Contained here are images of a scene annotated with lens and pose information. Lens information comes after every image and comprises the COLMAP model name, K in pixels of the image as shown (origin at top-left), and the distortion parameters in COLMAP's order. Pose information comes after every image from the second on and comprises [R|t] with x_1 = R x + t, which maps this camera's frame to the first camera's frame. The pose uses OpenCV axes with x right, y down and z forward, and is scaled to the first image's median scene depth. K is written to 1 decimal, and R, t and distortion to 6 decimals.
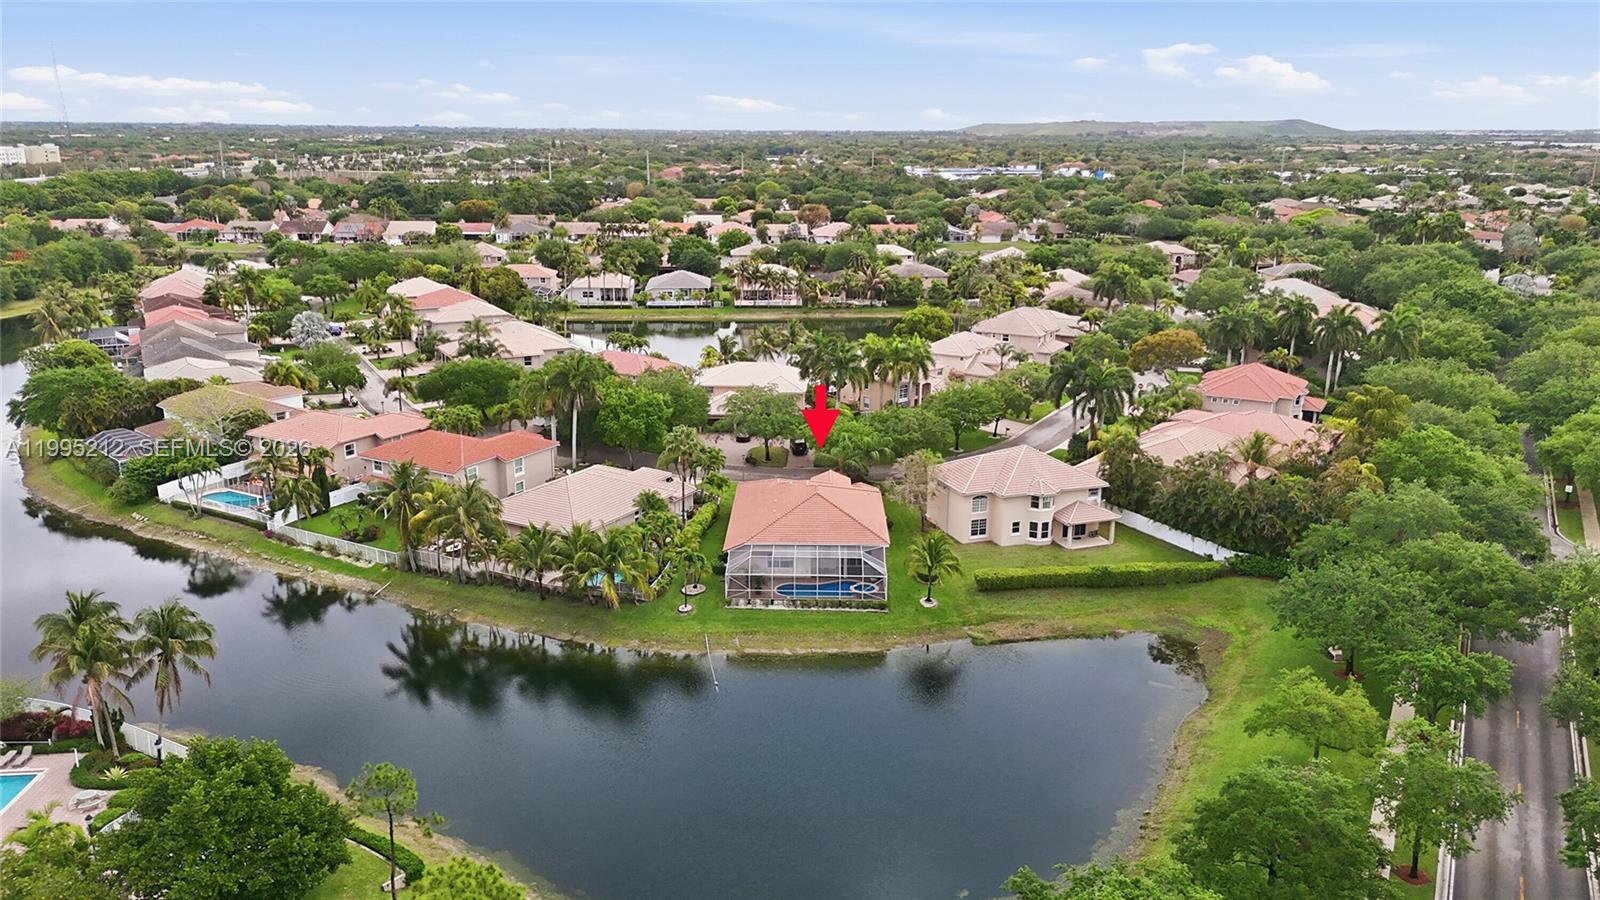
lens RADIAL K [[1167.9, 0, 797.0], [0, 1167.9, 460.2], [0, 0, 1]] dist [0.075137, -0.067841]
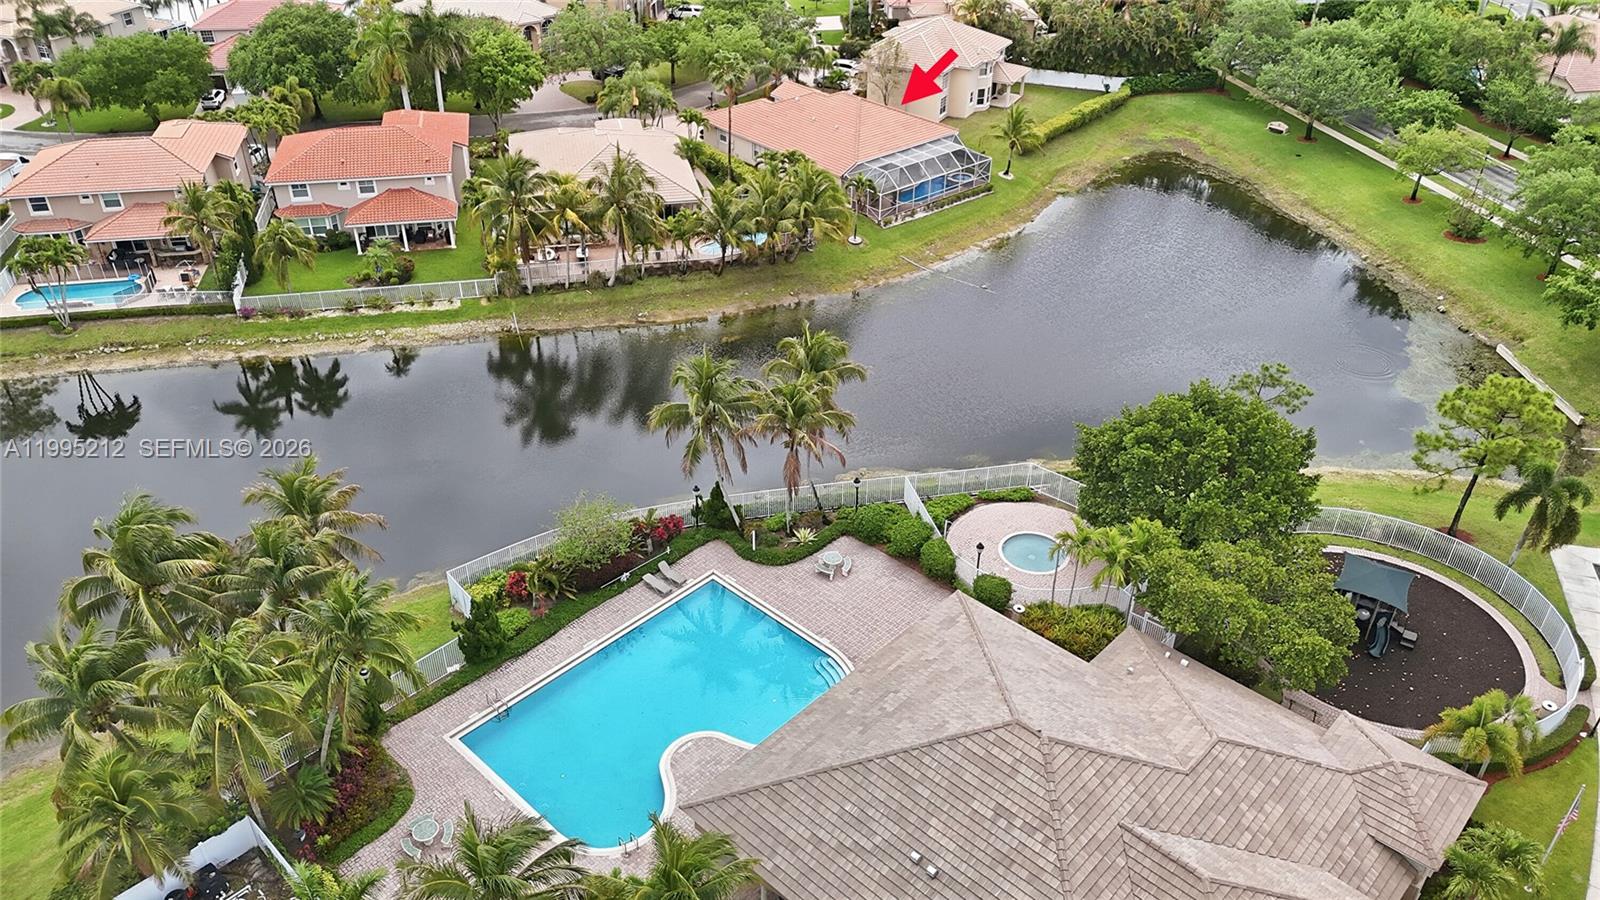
lens RADIAL K [[1167.9, 0, 797.0], [0, 1167.9, 460.2], [0, 0, 1]] dist [0.075137, -0.067841]
pose [[0.743179, -0.366581, 0.559735, -0.649045], [0.174313, 0.913747, 0.366990, -0.063030], [-0.645988, -0.175170, 0.742977, 0.237531]]
